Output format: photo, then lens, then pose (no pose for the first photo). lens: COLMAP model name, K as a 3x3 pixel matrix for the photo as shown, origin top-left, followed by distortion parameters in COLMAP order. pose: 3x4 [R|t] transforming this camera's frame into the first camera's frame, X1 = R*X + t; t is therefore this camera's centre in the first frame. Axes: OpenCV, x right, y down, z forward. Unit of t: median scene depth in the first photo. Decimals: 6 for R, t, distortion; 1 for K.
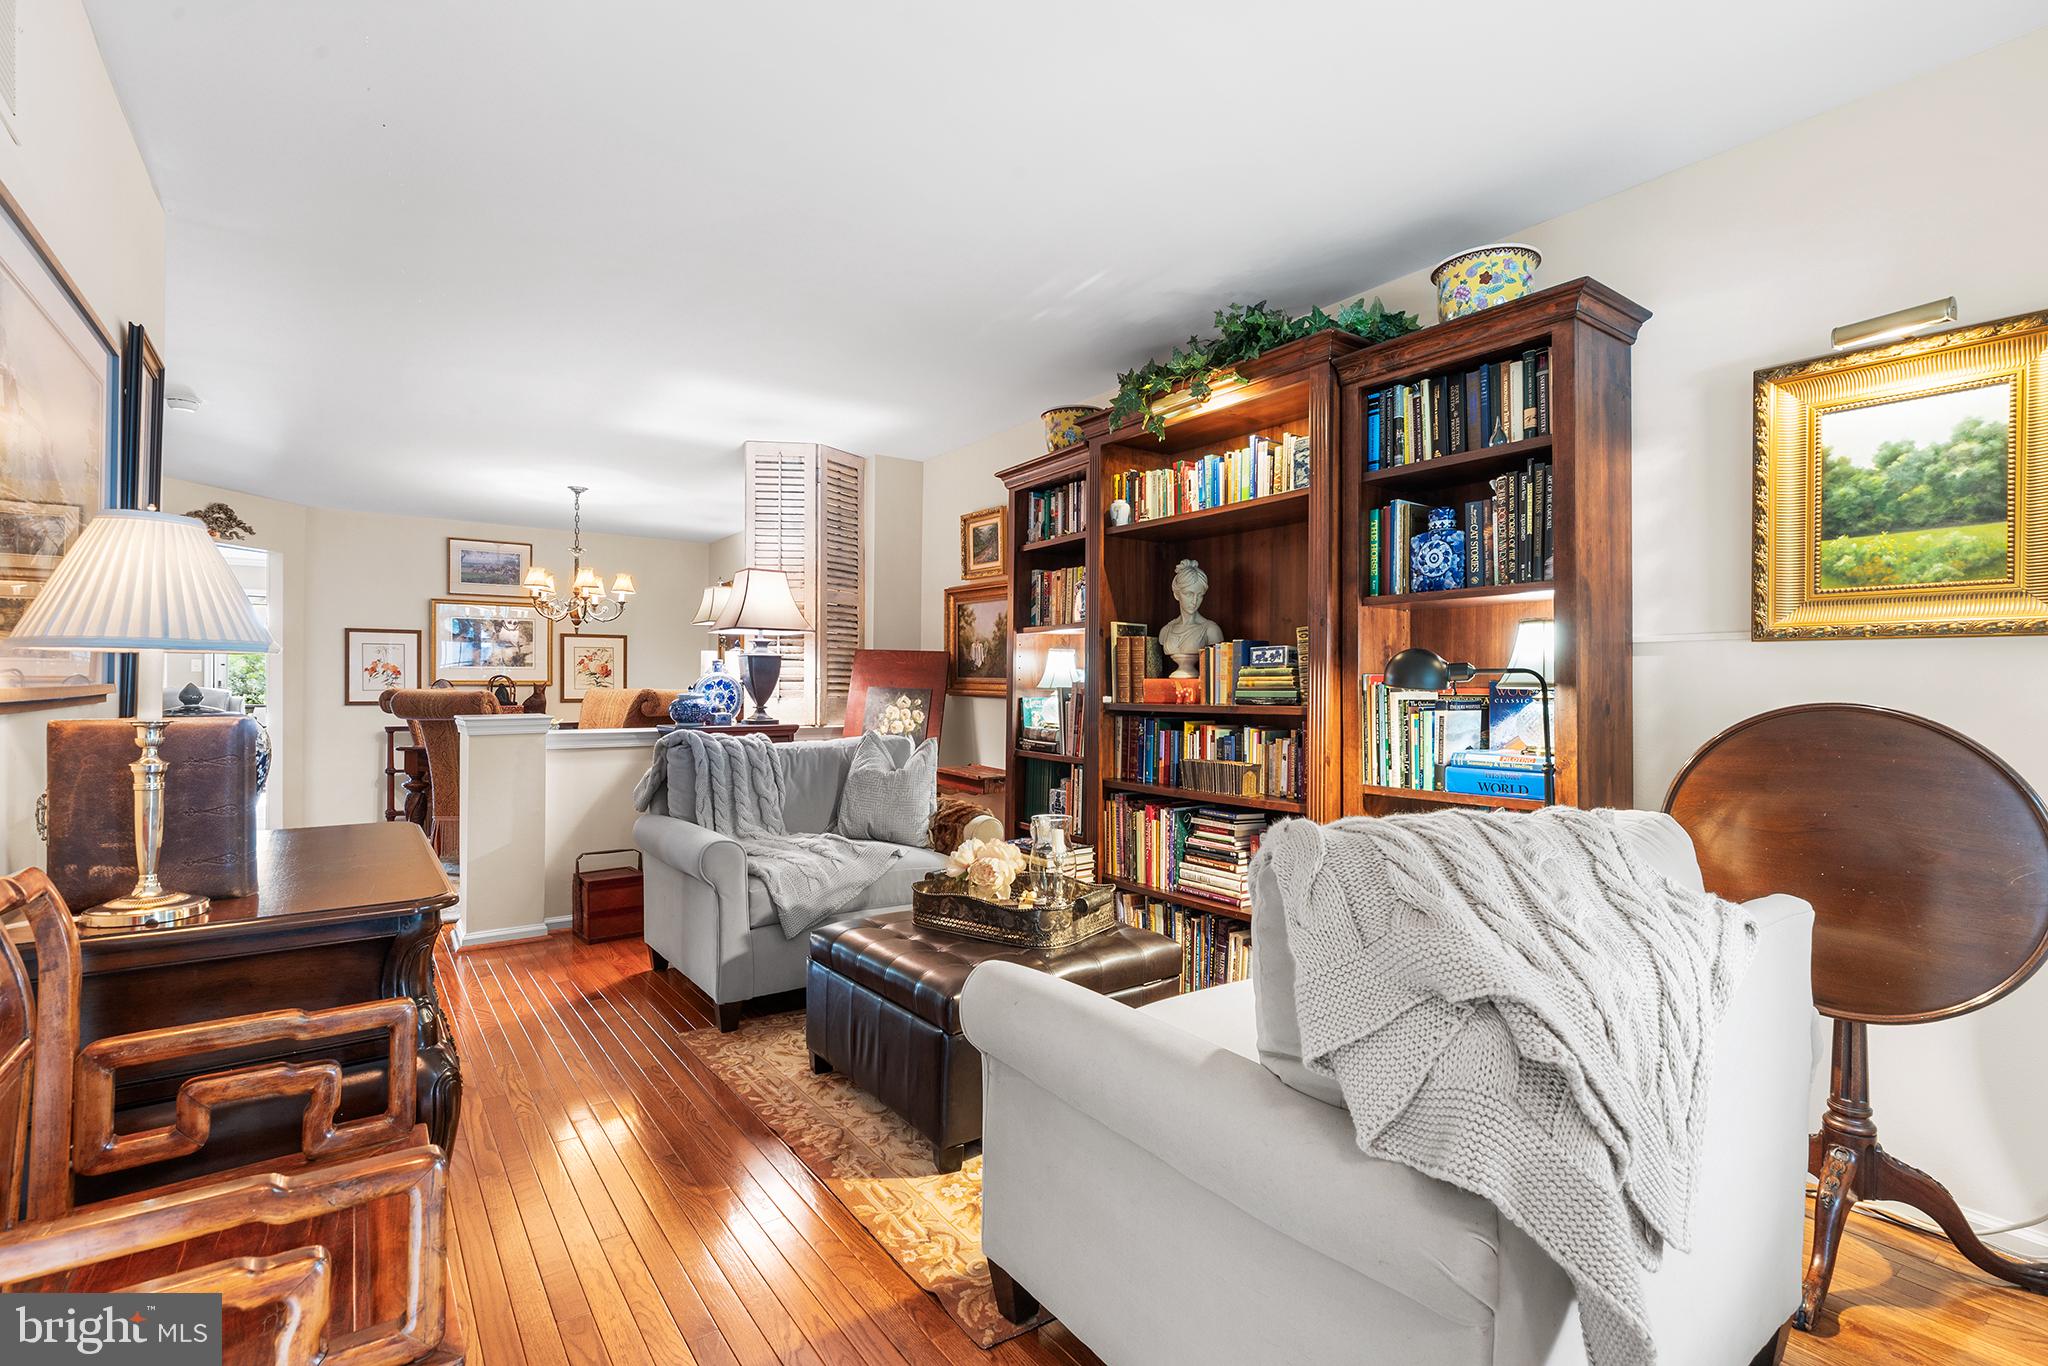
lens RADIAL K [[952.5, 0, 1024.0], [0, 952.5, 683.0], [0, 0, 1]] dist [0.001101, 0.000048]
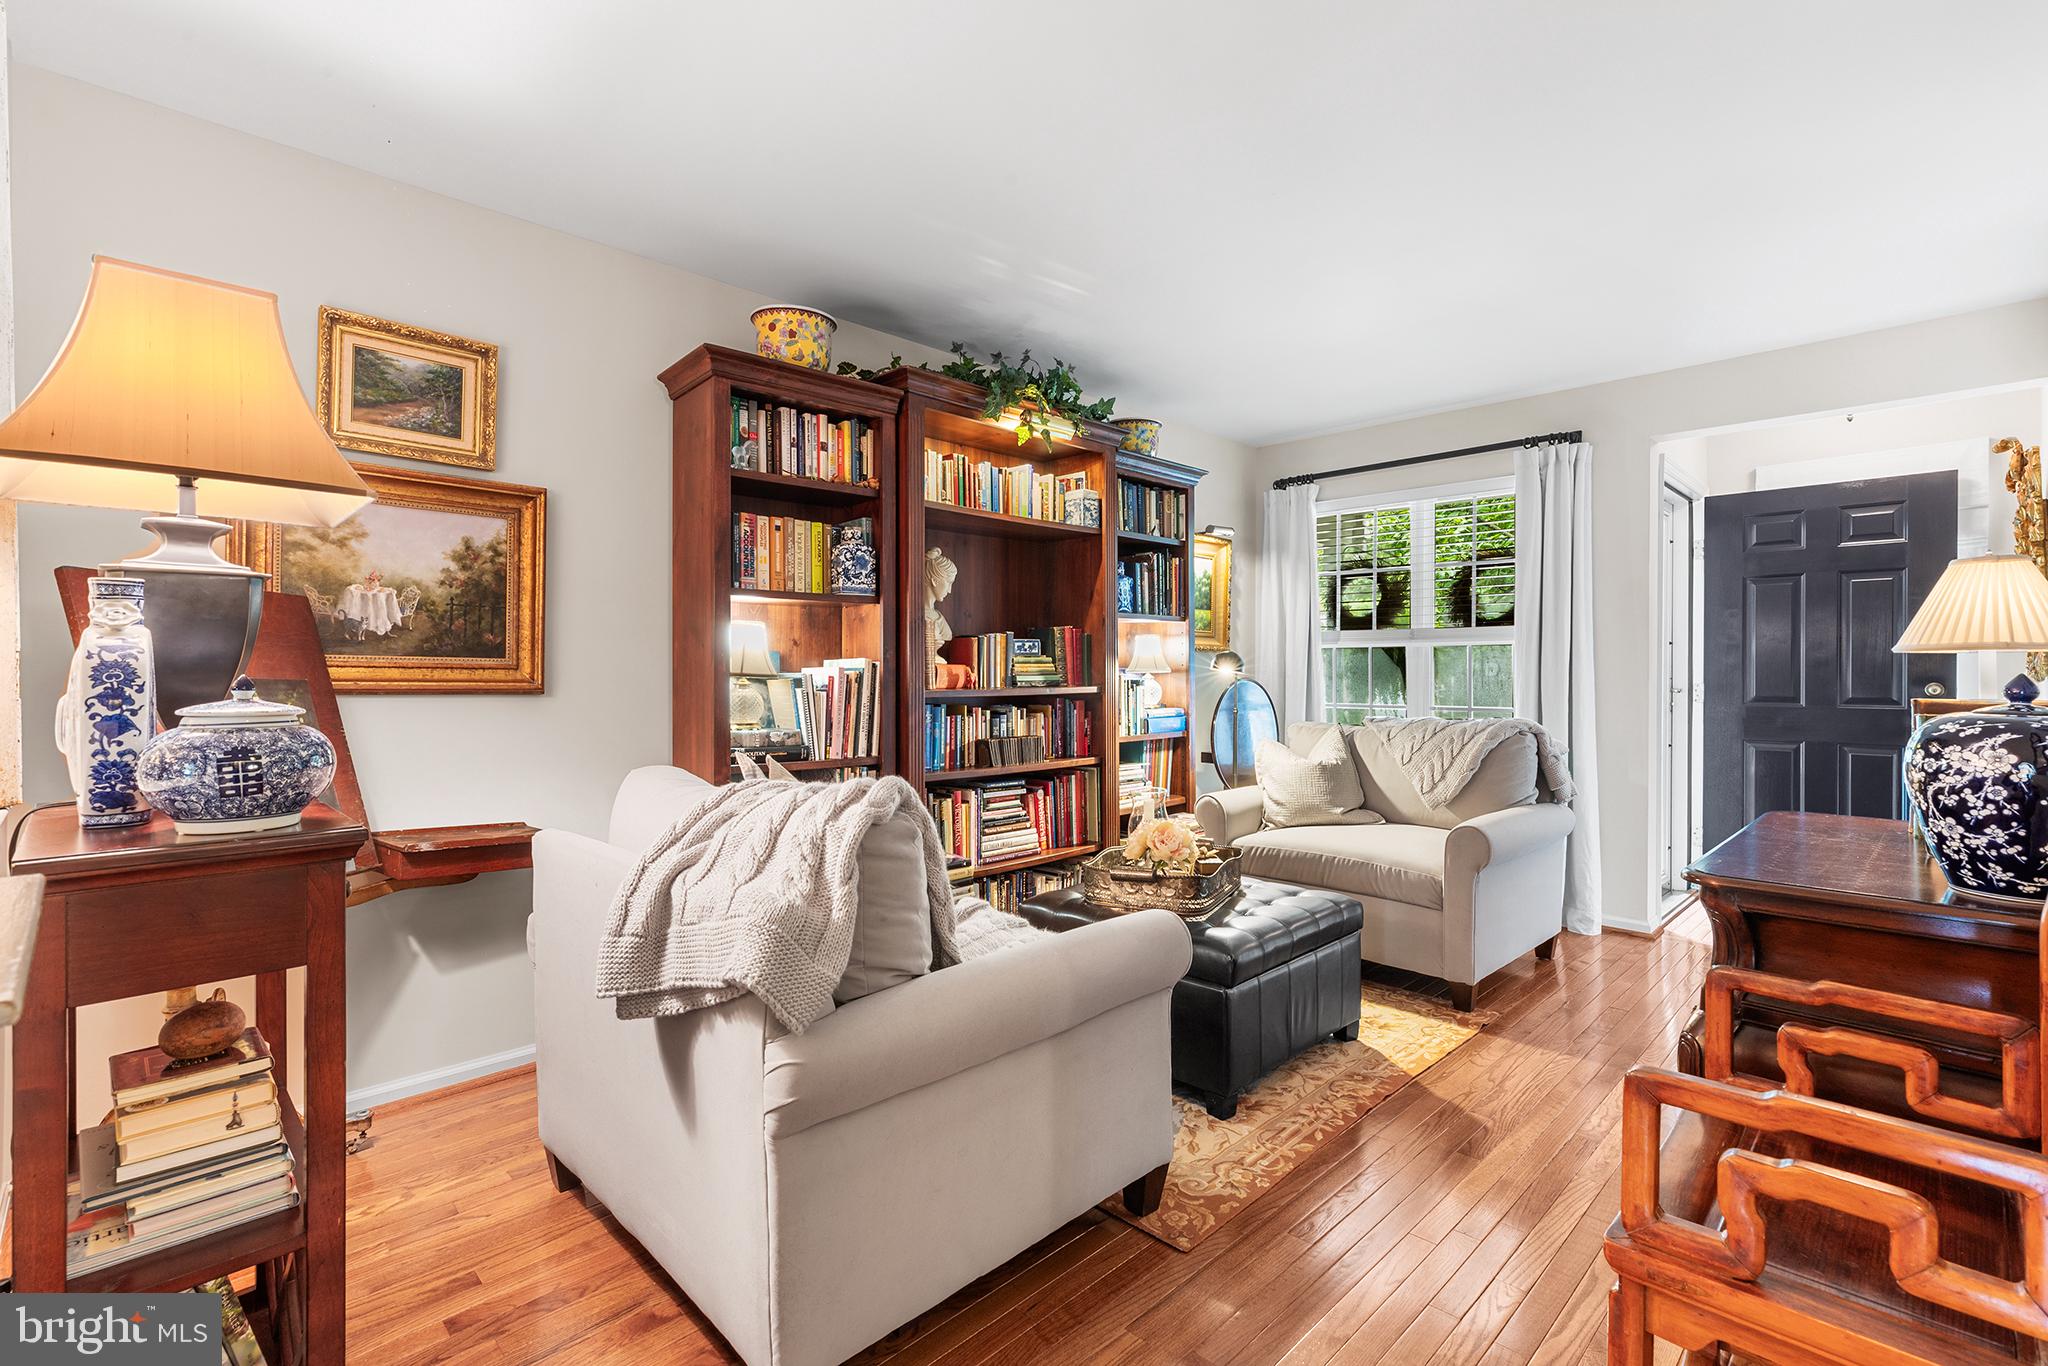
lens RADIAL K [[927.5, 0, 1024.0], [0, 927.5, 683.0], [0, 0, 1]] dist [0.003560, -0.000078]
pose [[-0.155459, -0.021452, 0.987609, -0.886360], [-0.009500, 0.999750, 0.020220, -0.006656], [-0.987797, -0.006239, -0.155624, 1.141021]]
